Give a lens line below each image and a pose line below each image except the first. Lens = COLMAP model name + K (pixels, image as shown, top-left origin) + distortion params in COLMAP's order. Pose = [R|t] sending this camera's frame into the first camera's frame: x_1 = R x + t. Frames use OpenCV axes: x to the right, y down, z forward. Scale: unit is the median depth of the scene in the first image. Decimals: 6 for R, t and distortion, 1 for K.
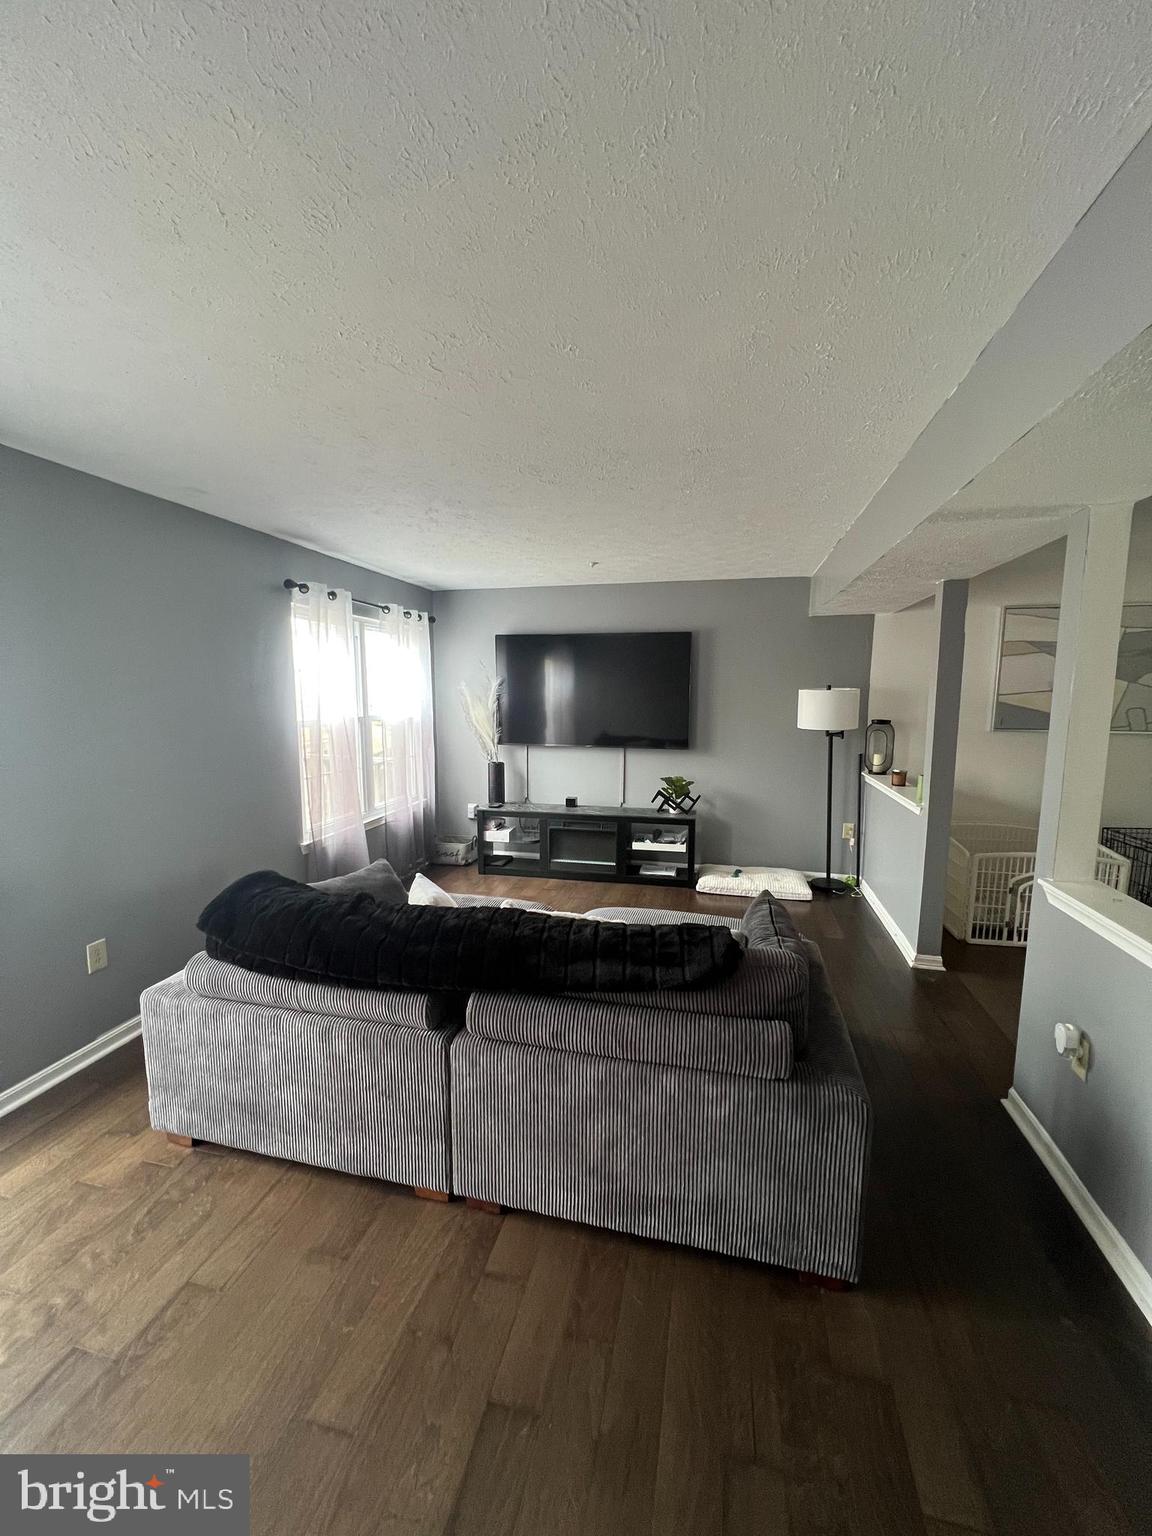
lens RADIAL K [[615.7, 0, 577.6], [0, 615.7, 763.5], [0, 0, 1]] dist [-0.000366, 0.000114]
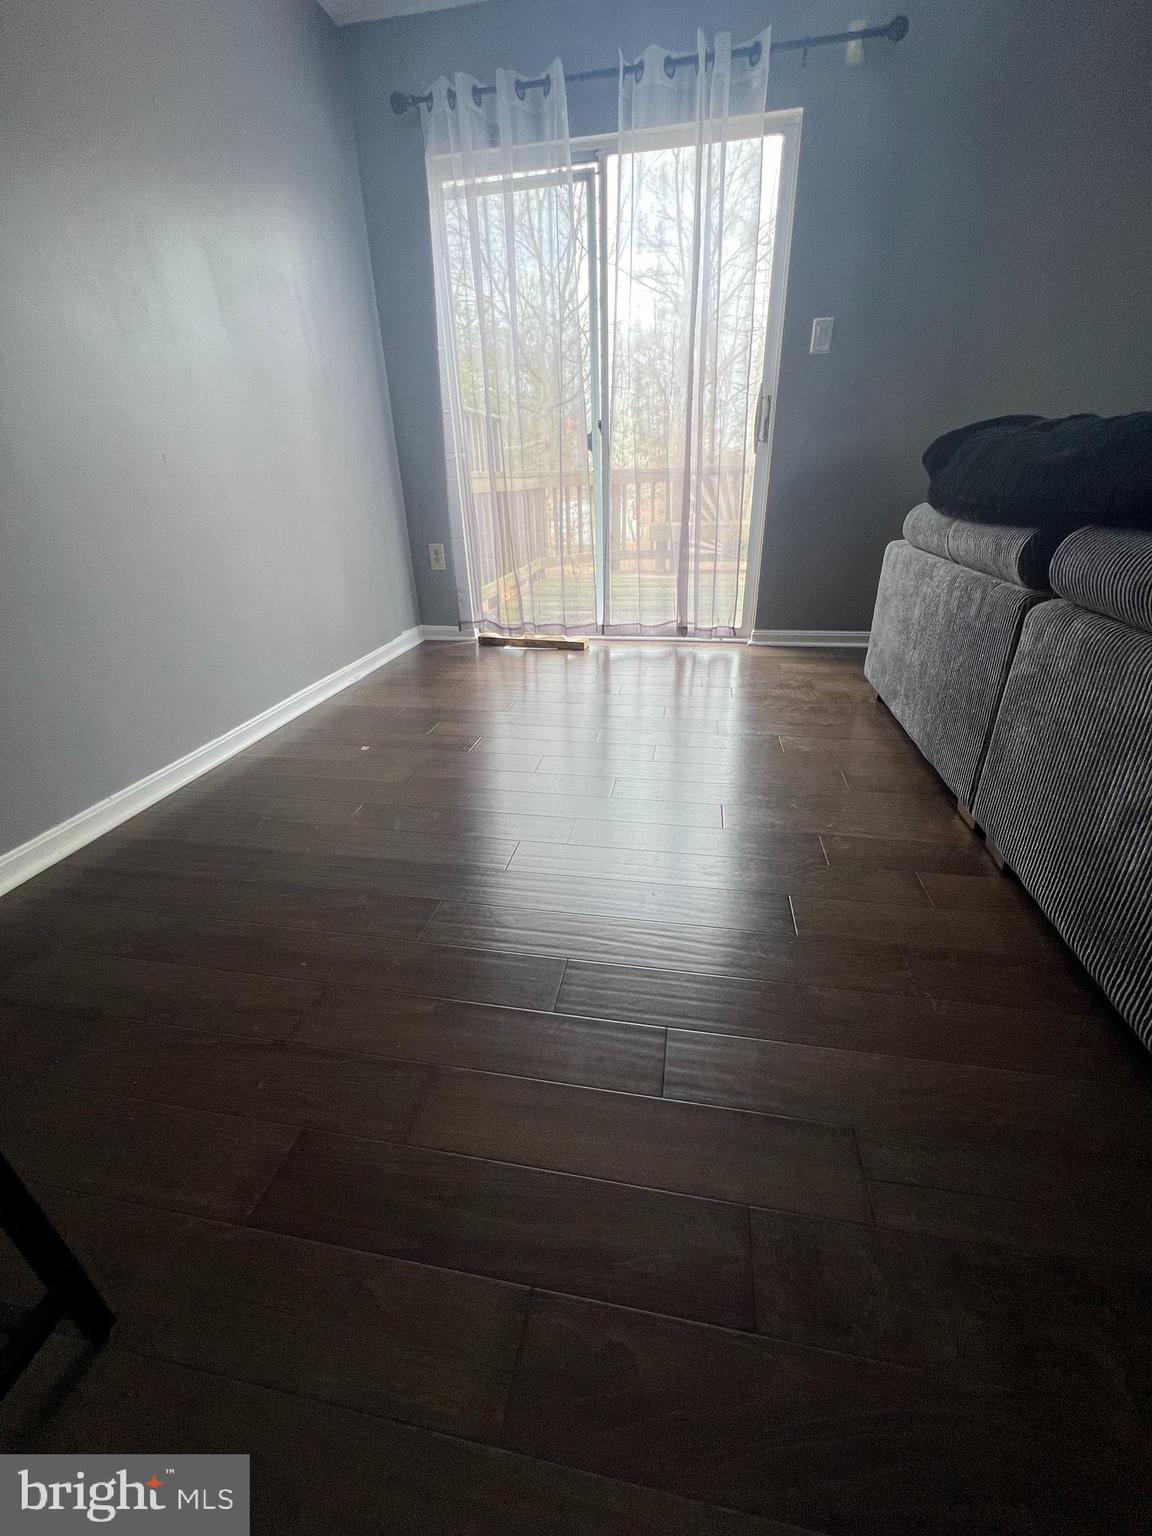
lens RADIAL K [[615.7, 0, 575.0], [0, 615.7, 767.5], [0, 0, 1]] dist [-0.000366, 0.000114]
pose [[0.040053, 0.413169, -0.909773, 0.191500], [-0.092602, 0.908120, 0.408342, 0.156714], [0.994897, 0.067891, 0.074633, 0.184009]]
